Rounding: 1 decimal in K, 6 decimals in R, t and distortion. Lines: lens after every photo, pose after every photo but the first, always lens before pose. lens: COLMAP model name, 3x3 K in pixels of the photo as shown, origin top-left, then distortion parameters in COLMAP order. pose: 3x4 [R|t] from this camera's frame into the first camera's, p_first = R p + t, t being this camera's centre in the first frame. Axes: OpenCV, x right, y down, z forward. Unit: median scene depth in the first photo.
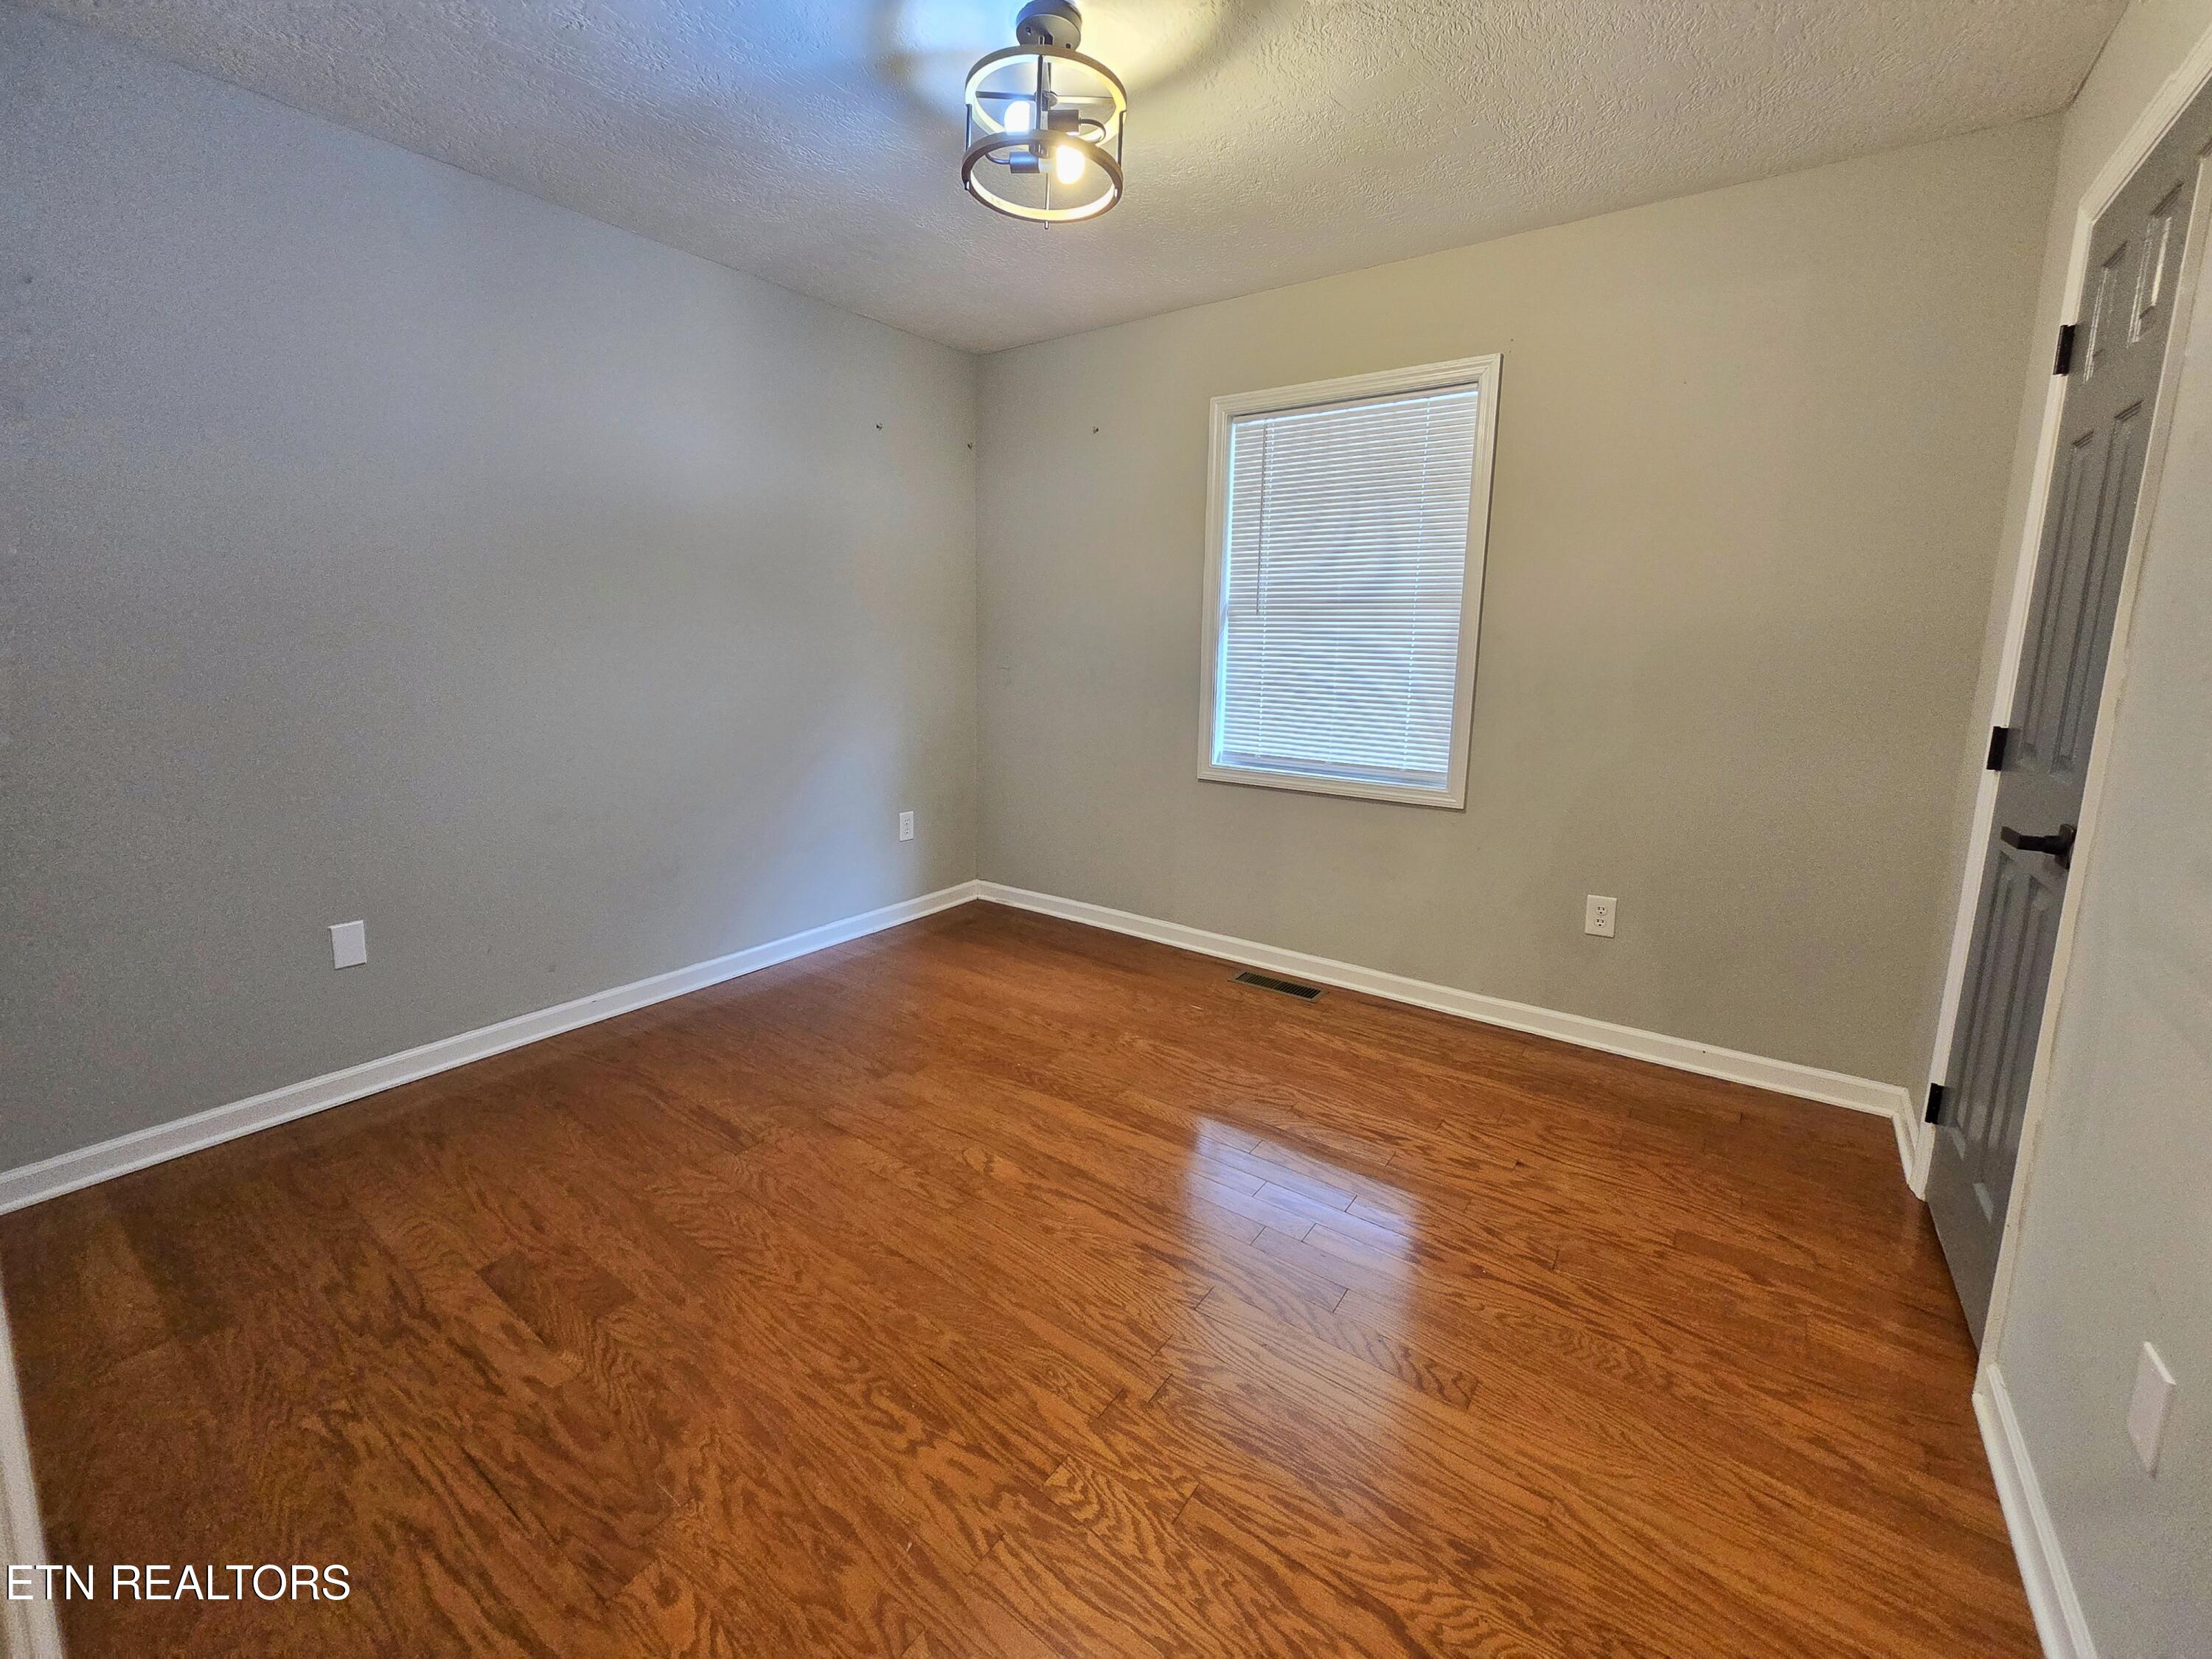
lens RADIAL K [[909.9, 0, 1085.8], [0, 909.9, 773.5], [0, 0, 1]] dist [-0.000630, -0.000191]
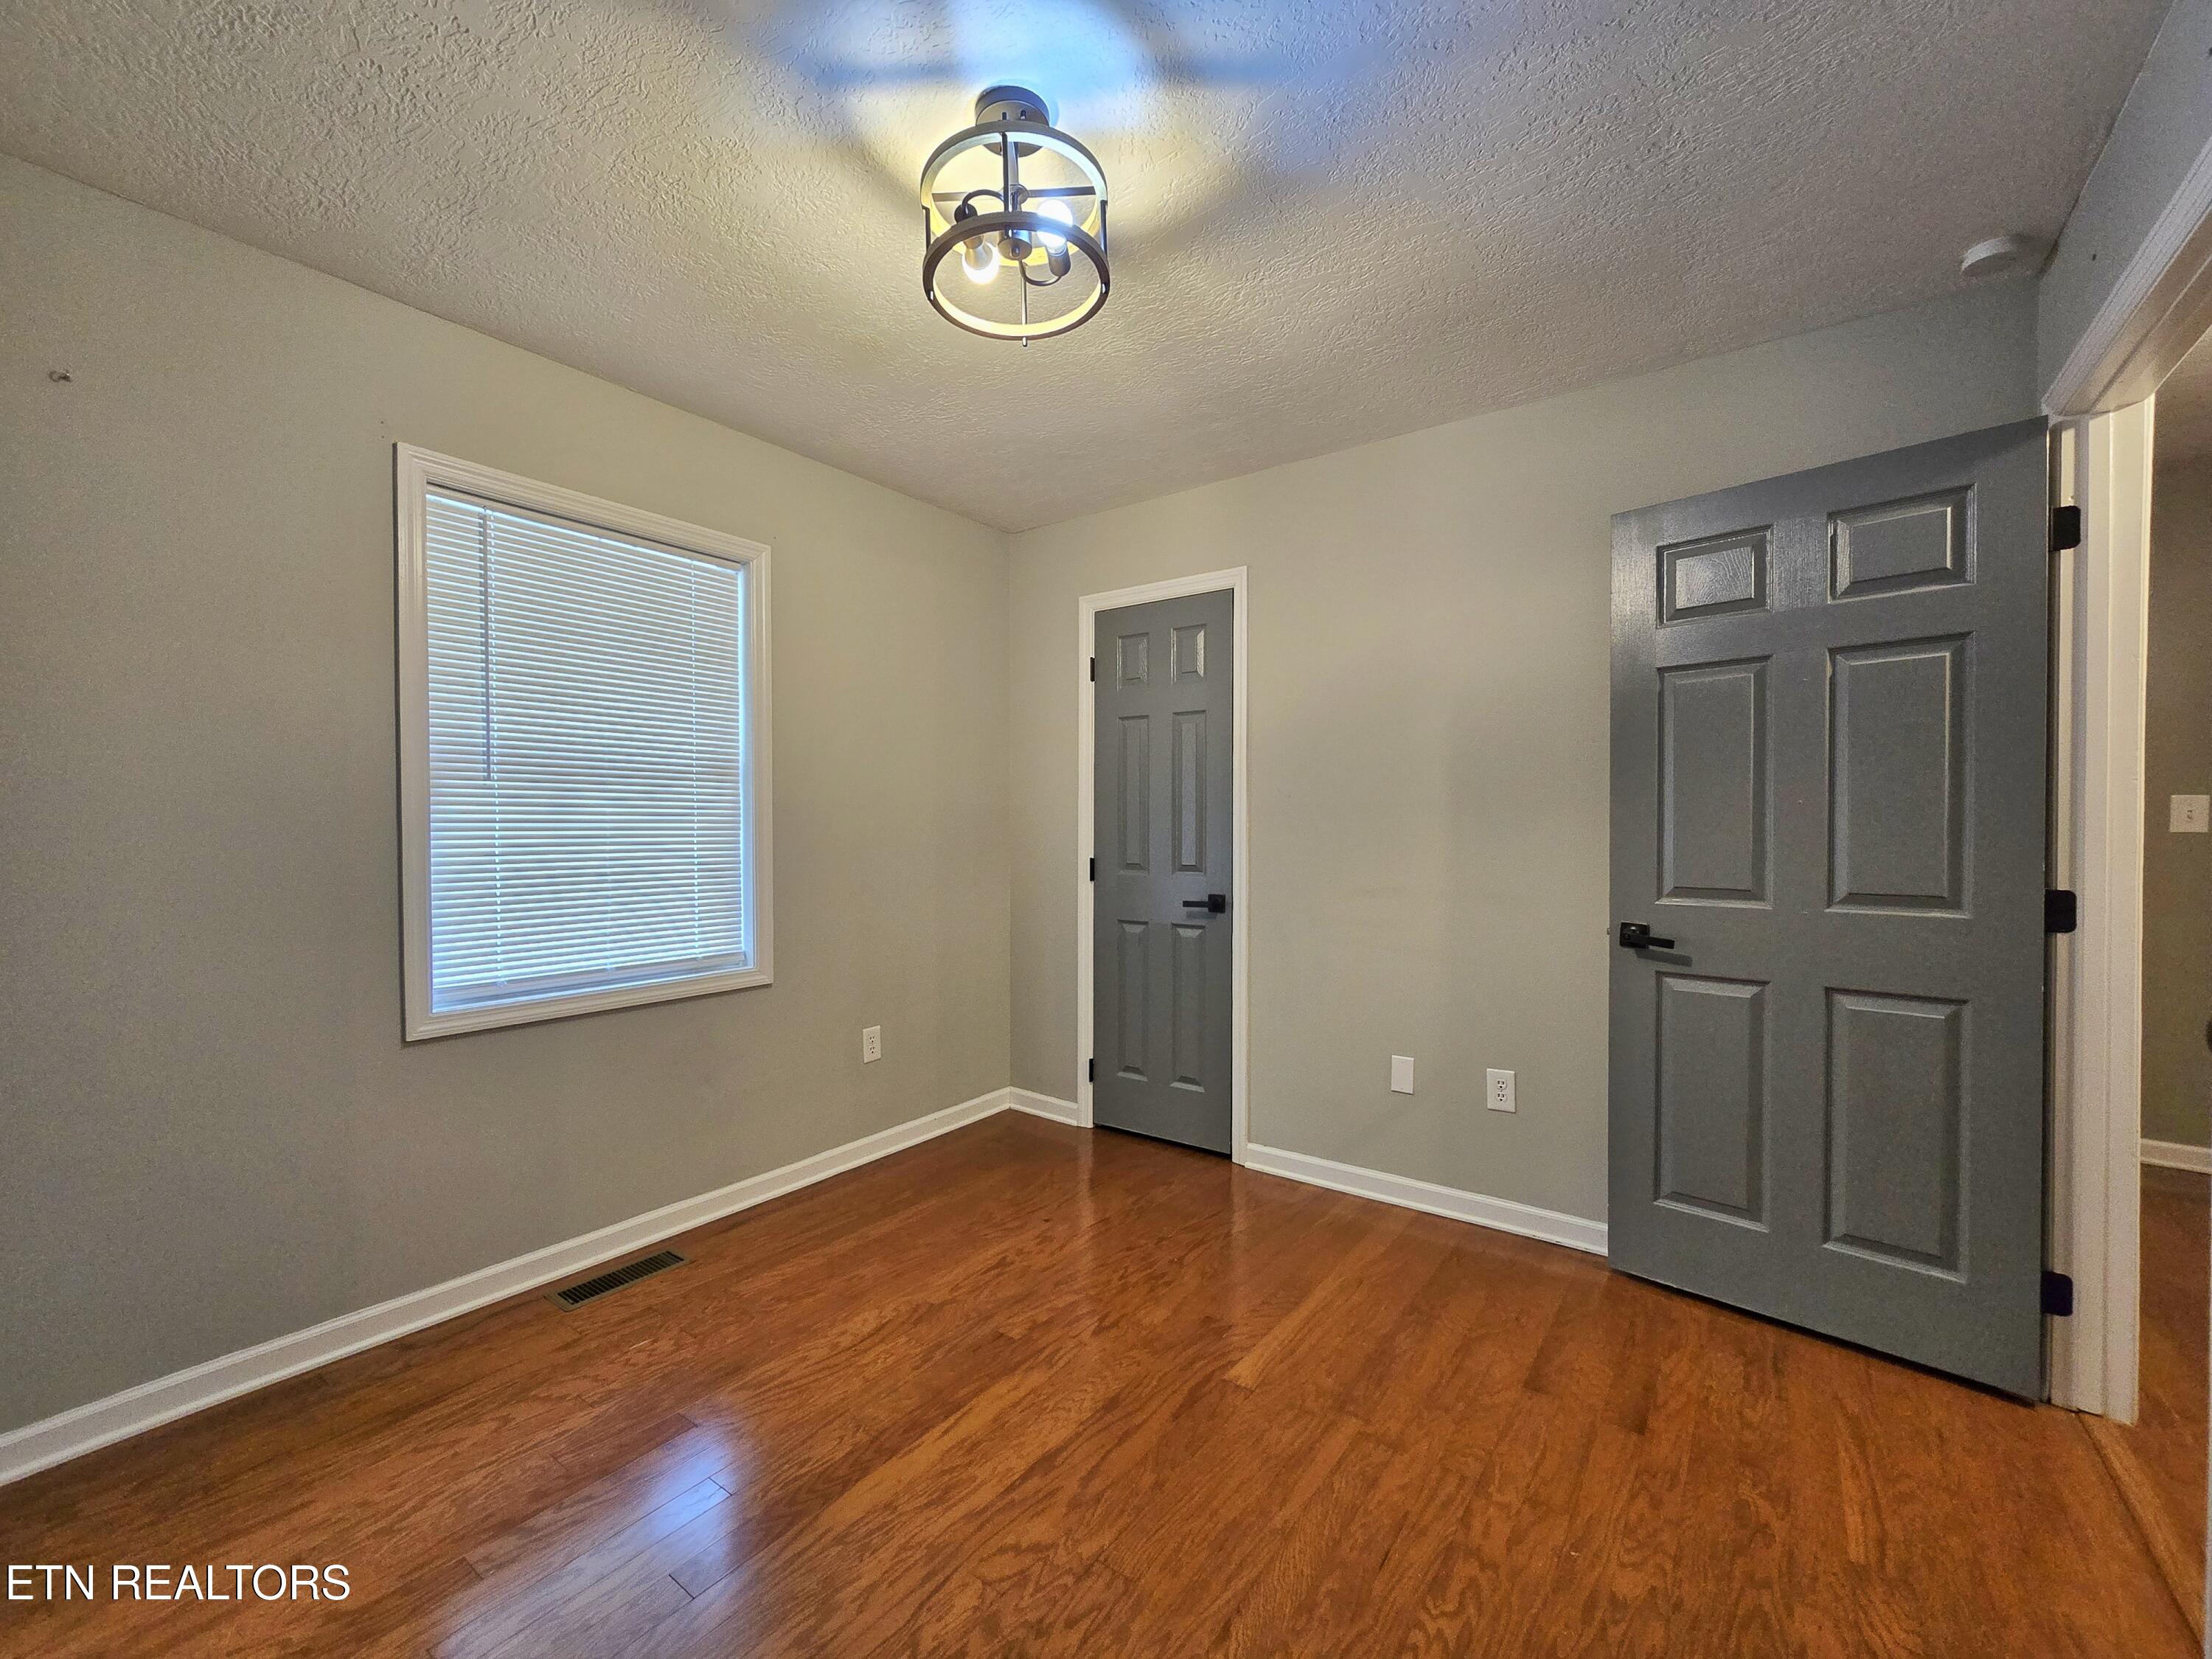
lens RADIAL K [[917.8, 0, 1098.1], [0, 917.8, 843.4], [0, 0, 1]] dist [-0.000386, 0.000176]
pose [[0.004961, -0.036599, 0.999318, -0.724699], [0.149894, 0.988067, 0.035443, -0.117428], [-0.988690, 0.149616, 0.010387, 0.771764]]
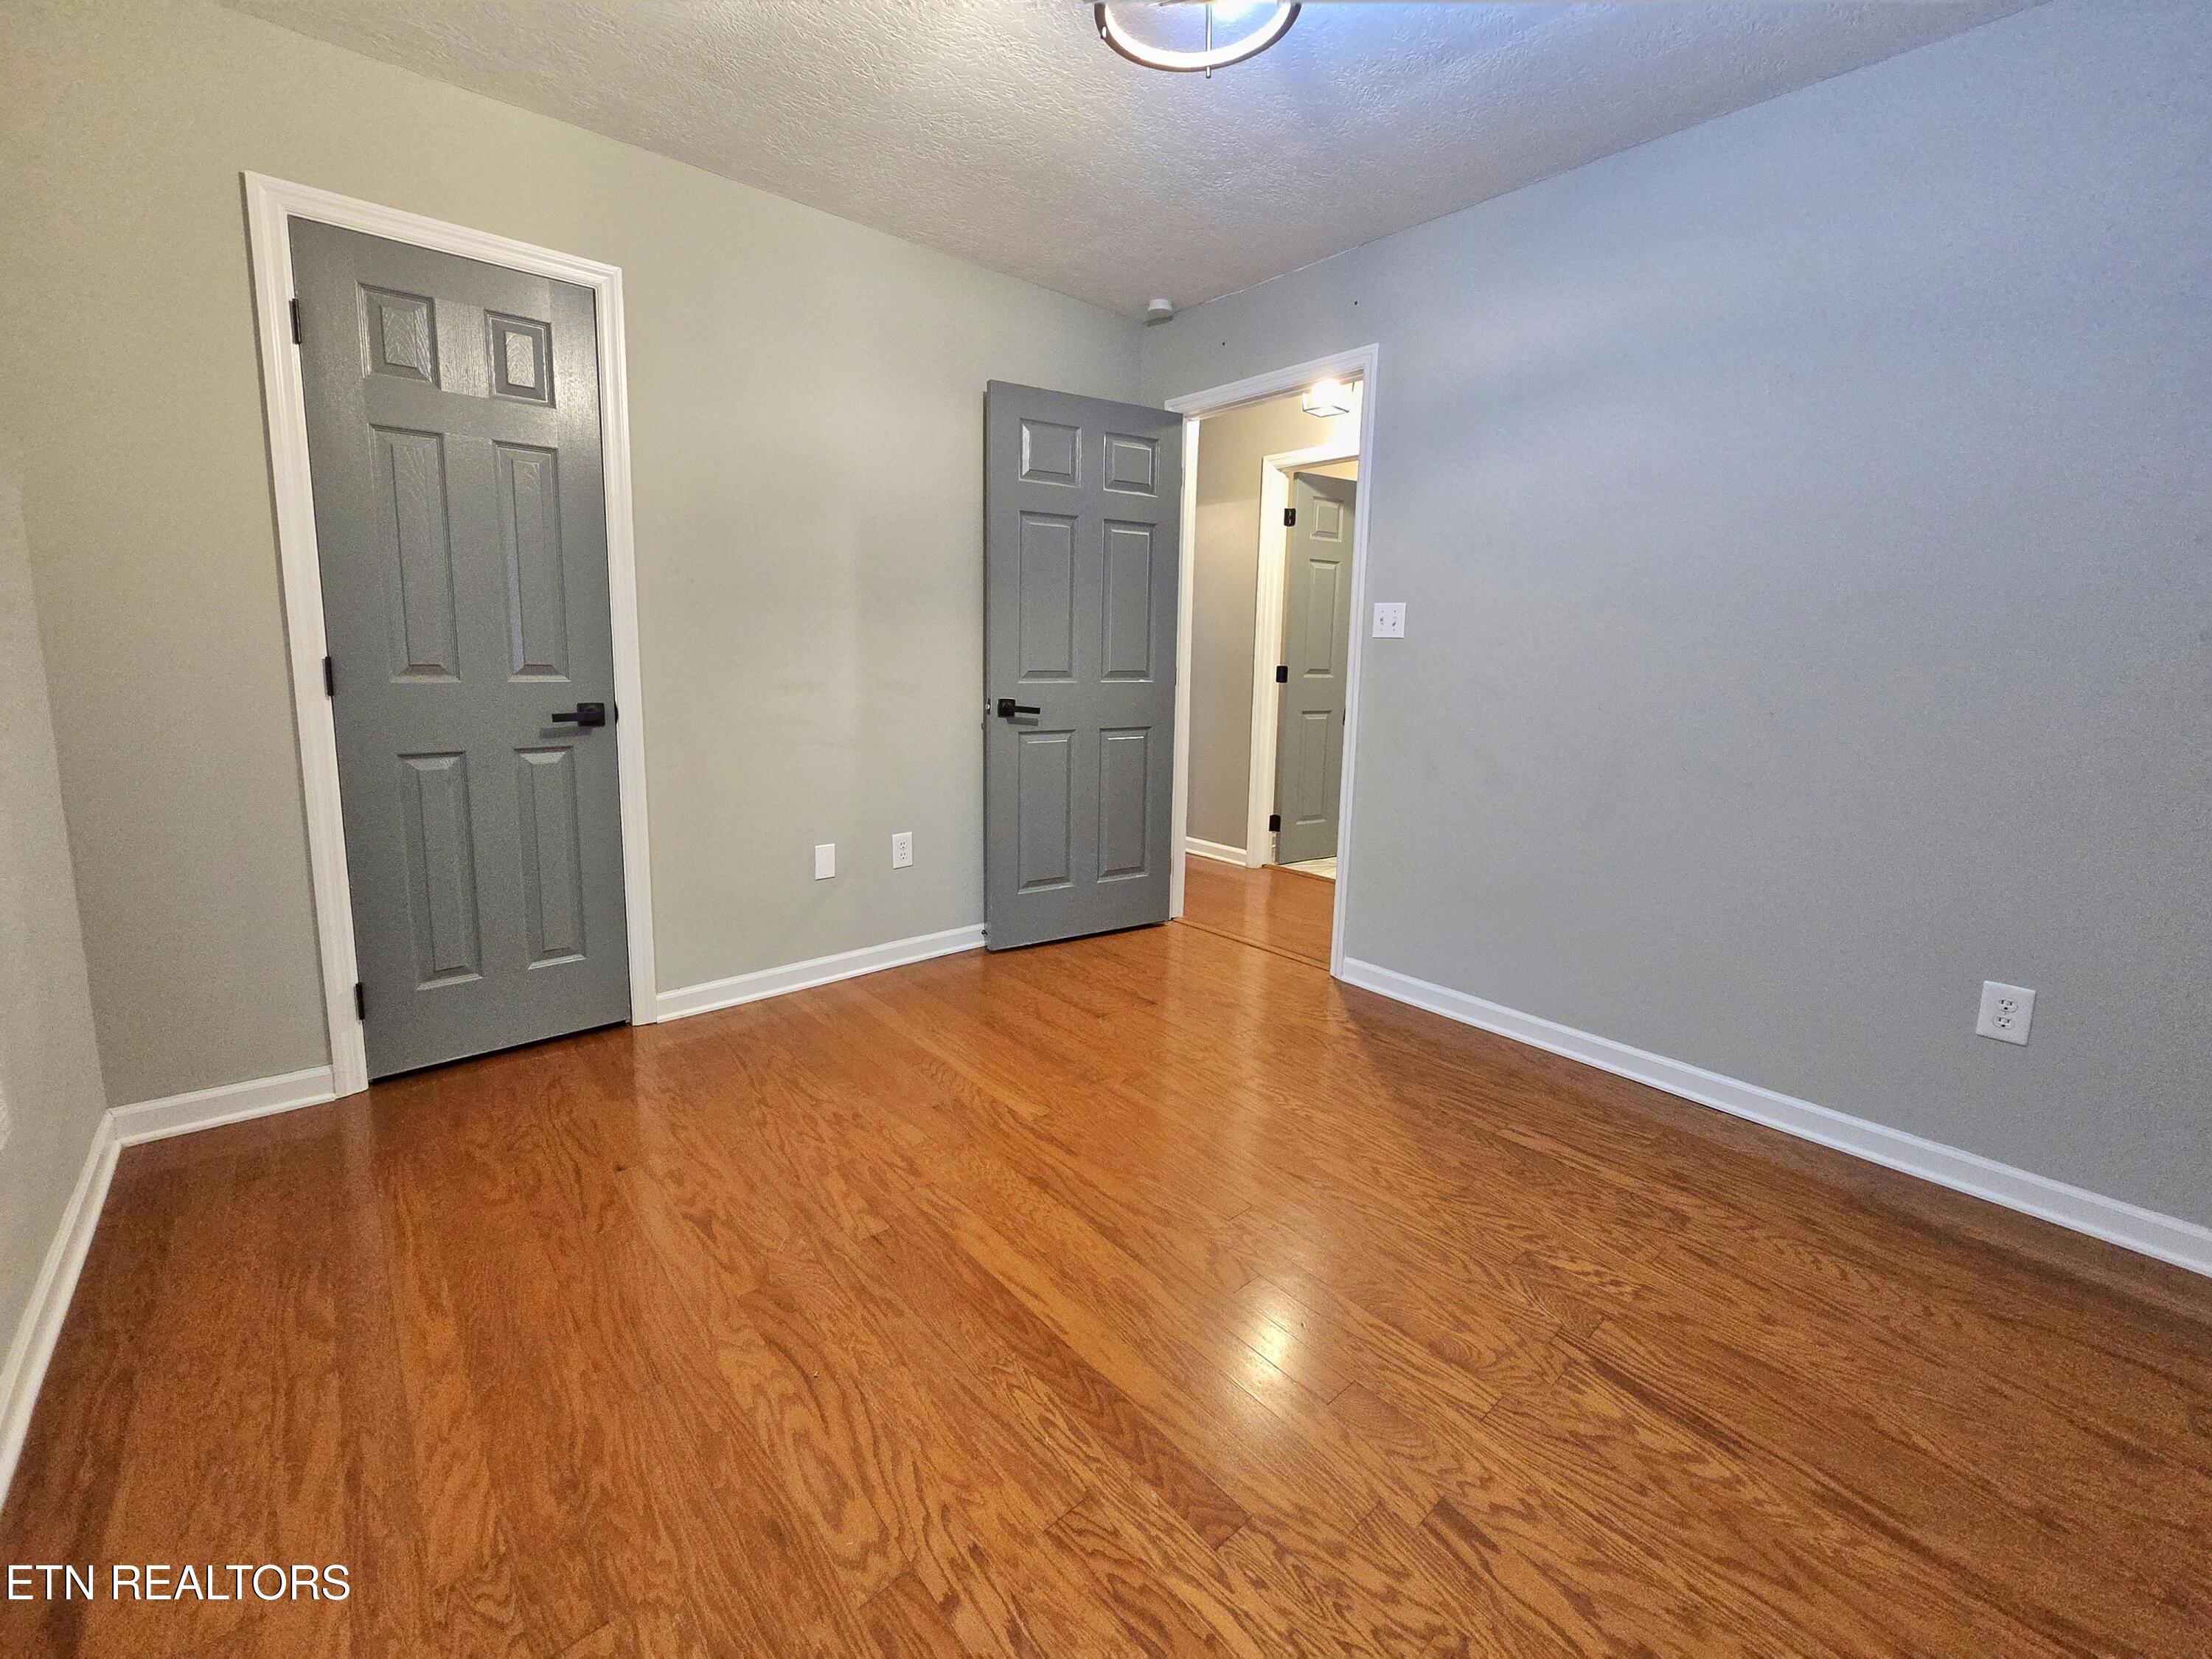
lens RADIAL K [[909.9, 0, 1085.8], [0, 909.9, 773.5], [0, 0, 1]] dist [-0.000630, -0.000191]
pose [[-0.973695, -0.069120, 0.217117, -0.128589], [-0.004847, 0.958947, 0.283545, -0.188513], [-0.227803, 0.275034, -0.934057, 1.501687]]
